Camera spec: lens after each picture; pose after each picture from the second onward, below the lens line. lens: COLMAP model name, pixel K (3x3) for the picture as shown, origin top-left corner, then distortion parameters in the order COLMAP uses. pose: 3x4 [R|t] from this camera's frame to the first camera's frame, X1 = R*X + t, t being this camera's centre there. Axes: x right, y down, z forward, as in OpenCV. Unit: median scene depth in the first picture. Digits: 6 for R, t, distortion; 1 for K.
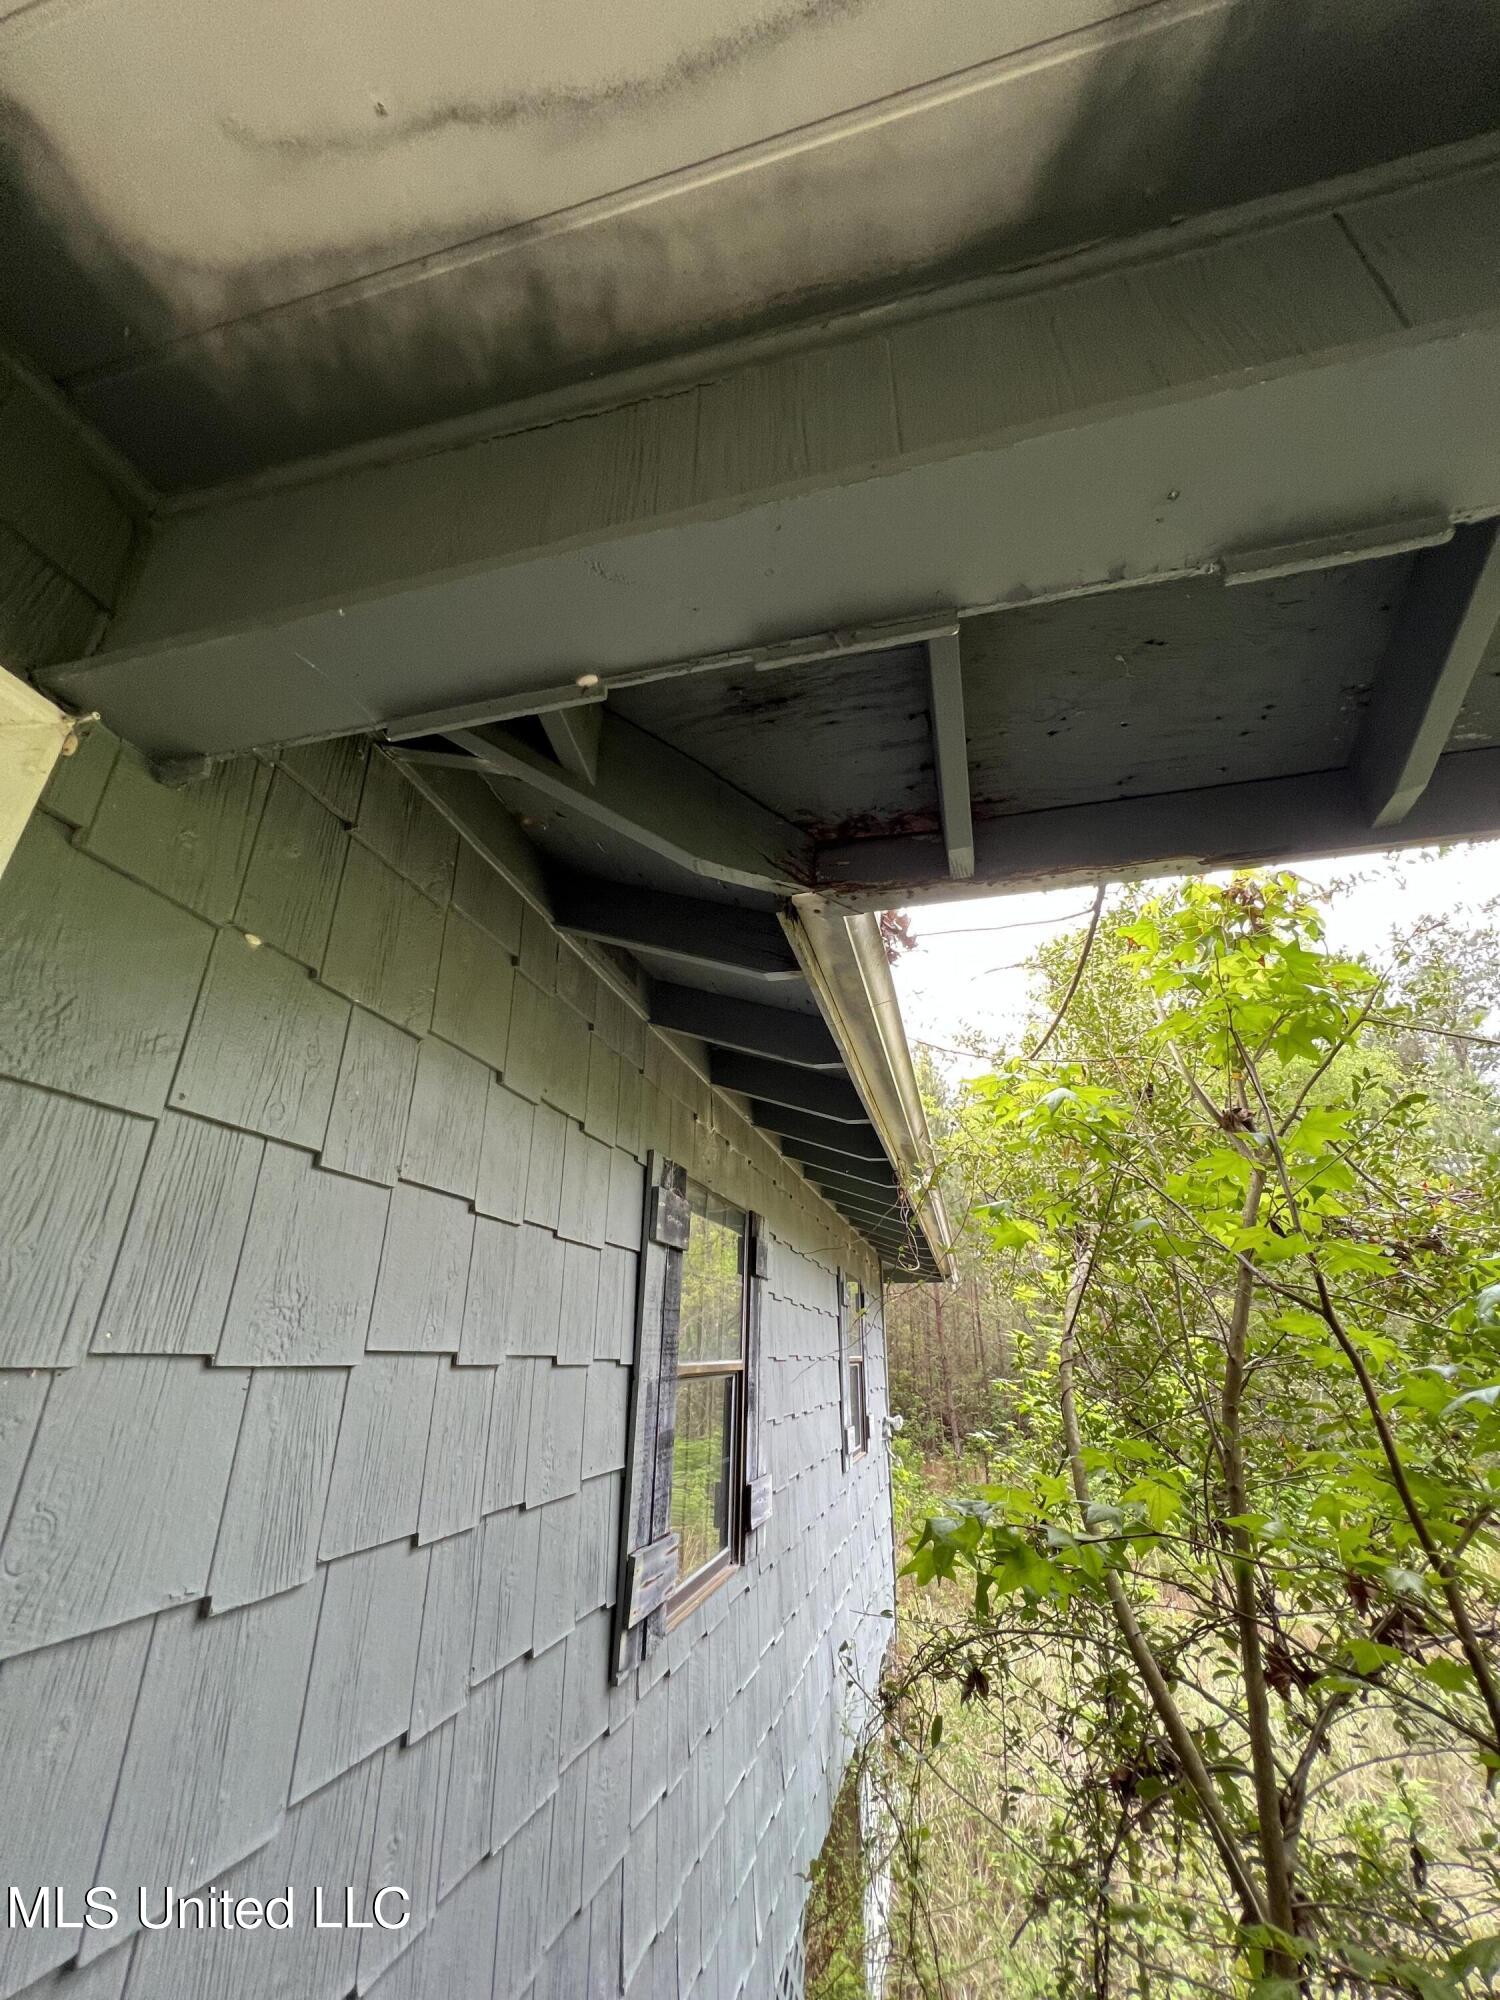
lens RADIAL K [[800.2, 0, 749.6], [0, 800.2, 995.7], [0, 0, 1]] dist [0.000100, -0.000508]
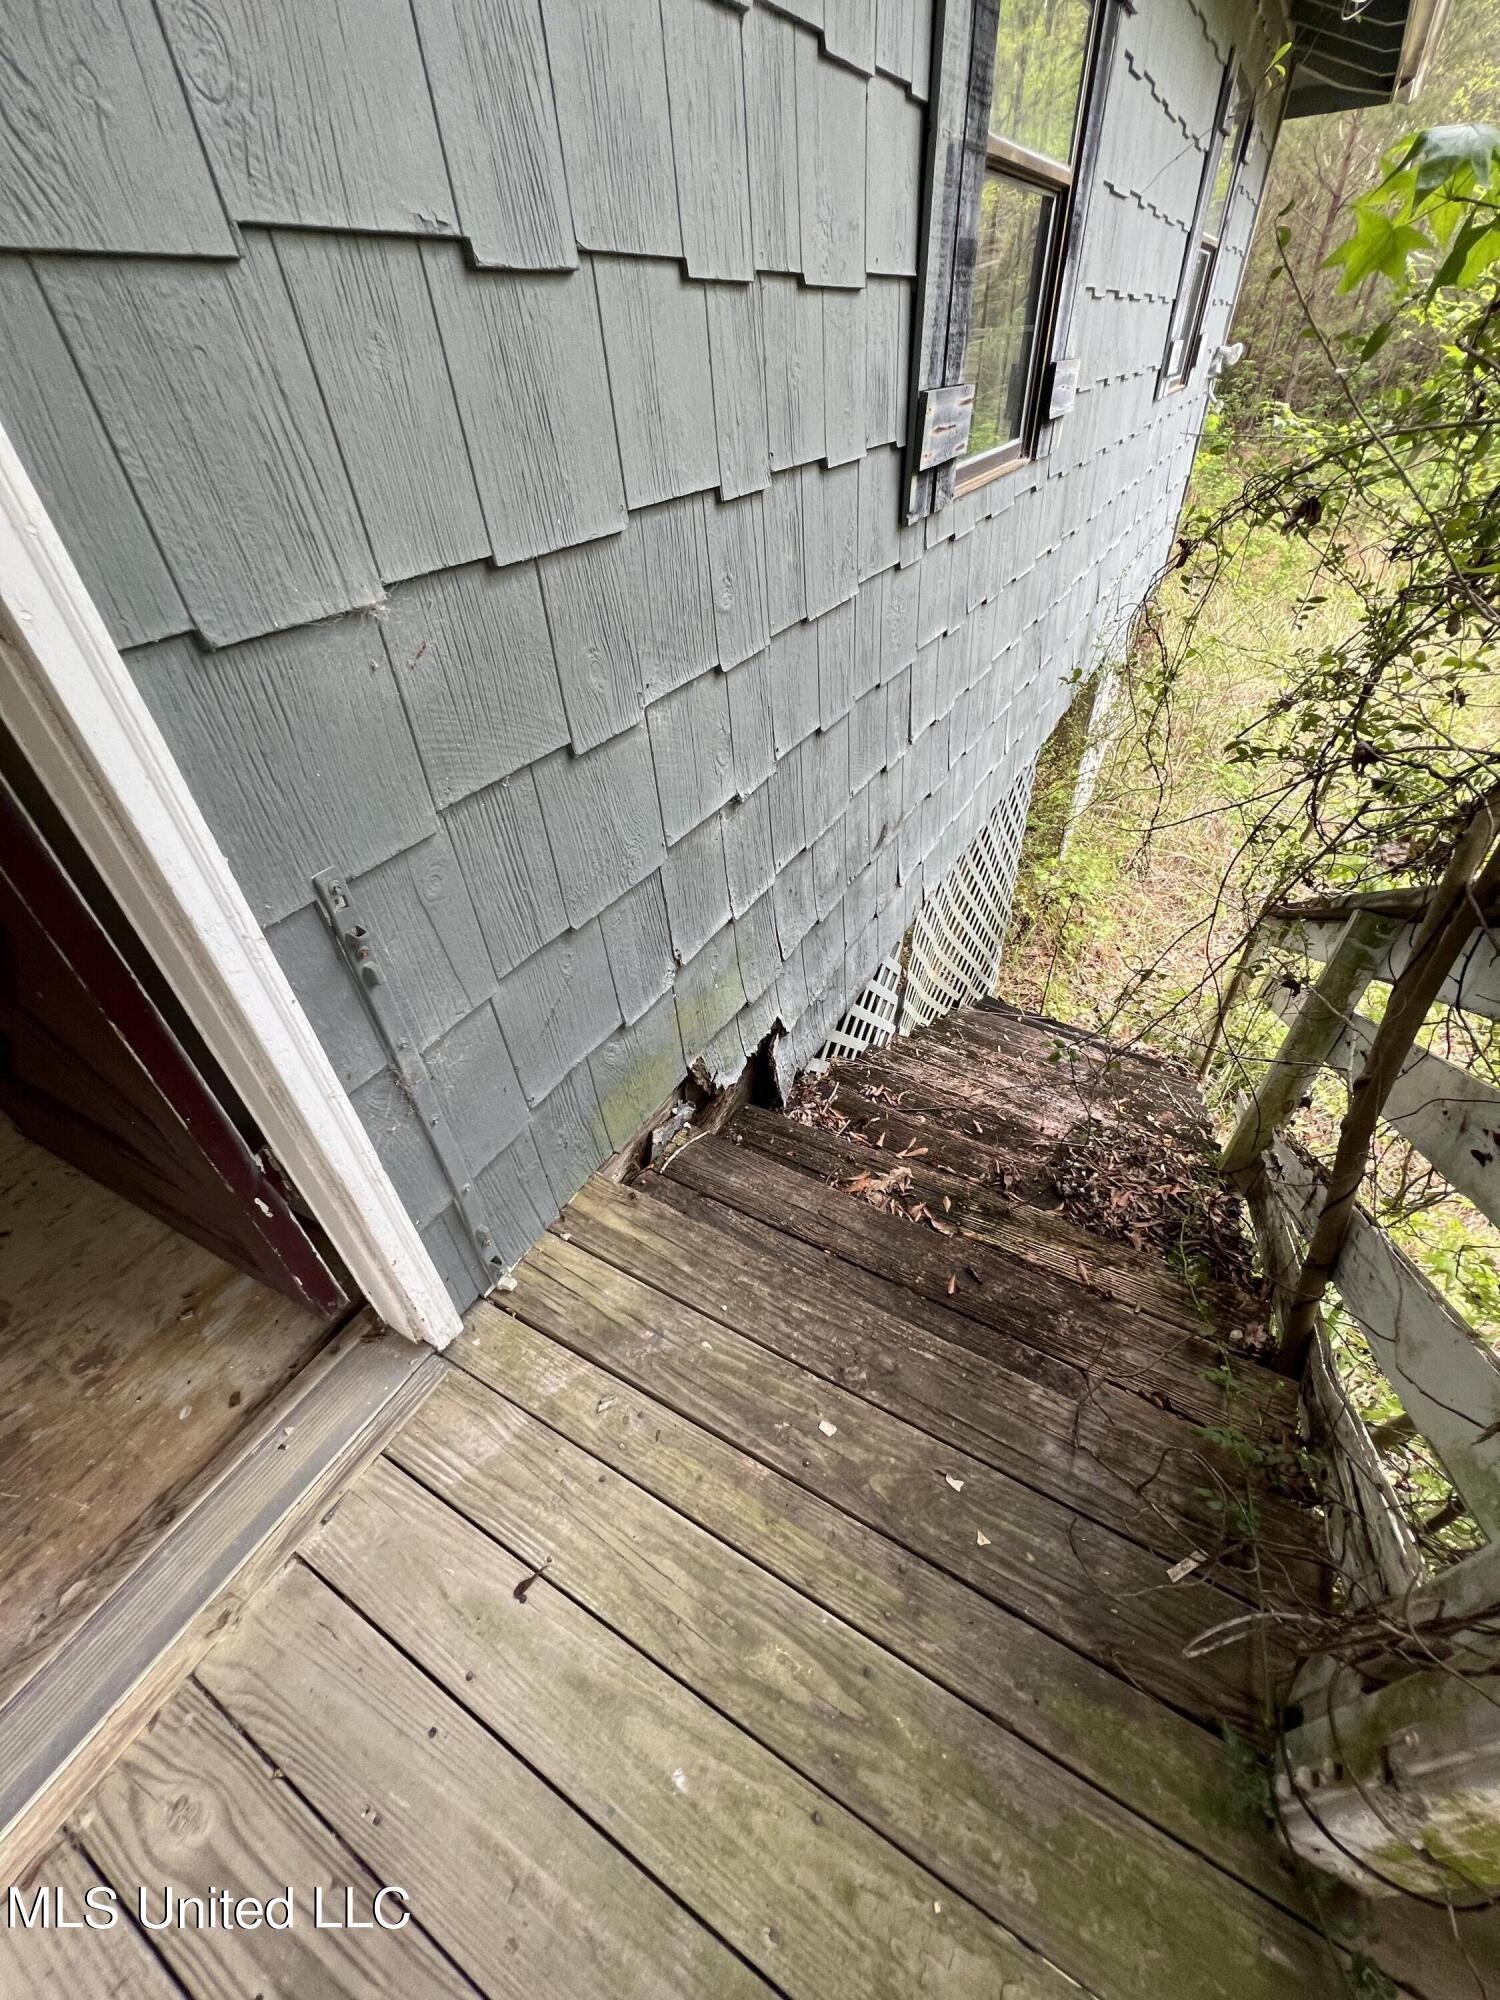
lens RADIAL K [[800.2, 0, 752.1], [0, 800.2, 995.9], [0, 0, 1]] dist [0.000100, -0.000508]
pose [[0.964041, 0.117532, -0.238351, -0.042740], [0.159062, 0.463309, 0.871805, 0.217532], [0.212895, -0.878368, 0.427954, -0.004656]]
